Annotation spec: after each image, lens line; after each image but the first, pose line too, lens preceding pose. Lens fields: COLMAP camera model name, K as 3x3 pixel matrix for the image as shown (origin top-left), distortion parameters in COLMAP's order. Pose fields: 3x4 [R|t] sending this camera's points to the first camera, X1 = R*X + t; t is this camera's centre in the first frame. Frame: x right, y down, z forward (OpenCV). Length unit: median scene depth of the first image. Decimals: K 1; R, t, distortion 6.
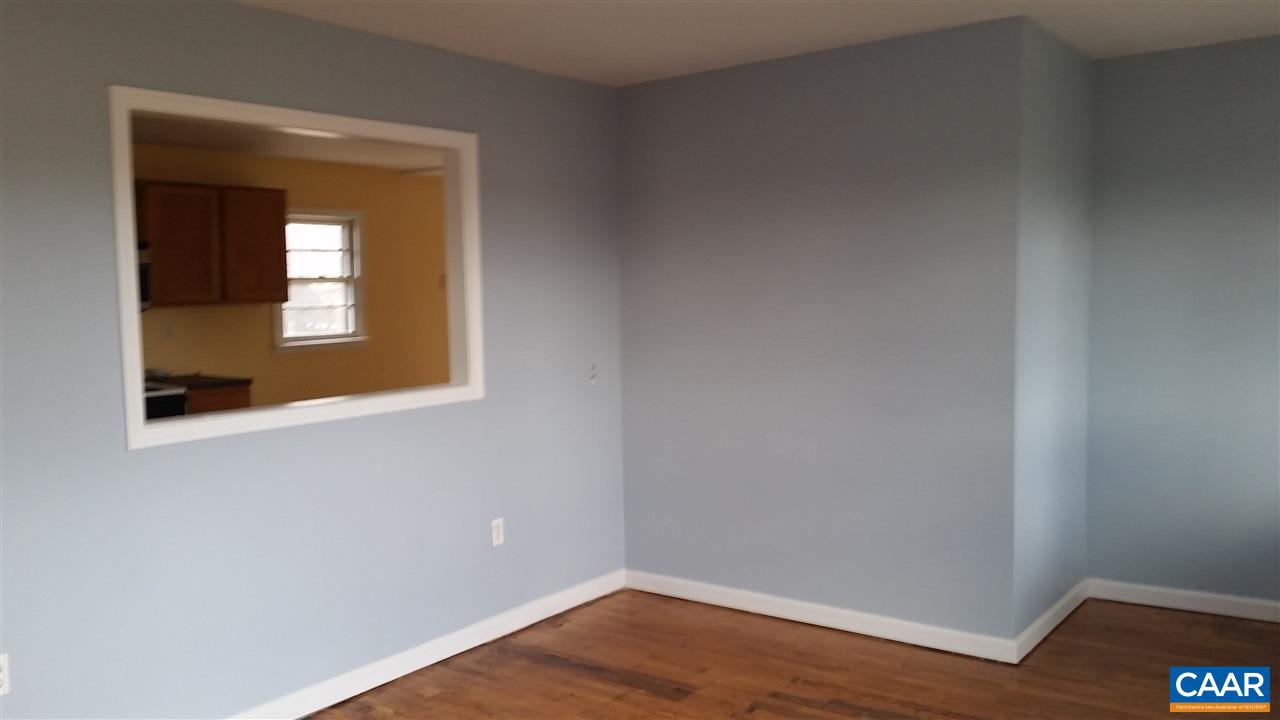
lens RADIAL K [[1049.0, 0, 640.0], [0, 1049.0, 360.0], [0, 0, 1]] dist [0.039853, -0.008671]
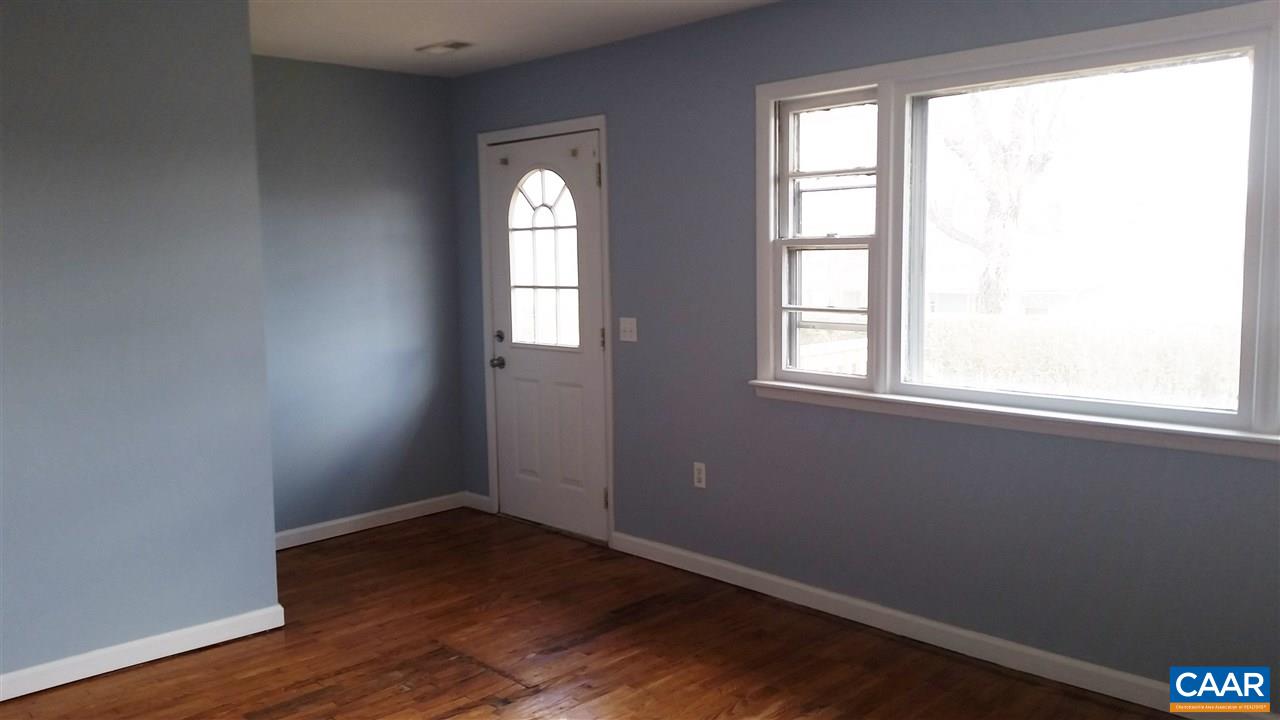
lens RADIAL K [[1049.0, 0, 640.0], [0, 1049.0, 360.0], [0, 0, 1]] dist [0.039853, -0.008671]
pose [[0.198806, -0.082841, 0.976531, -0.576747], [0.085624, 0.994079, 0.066898, -0.010177], [-0.976291, 0.070314, 0.204722, 0.442482]]
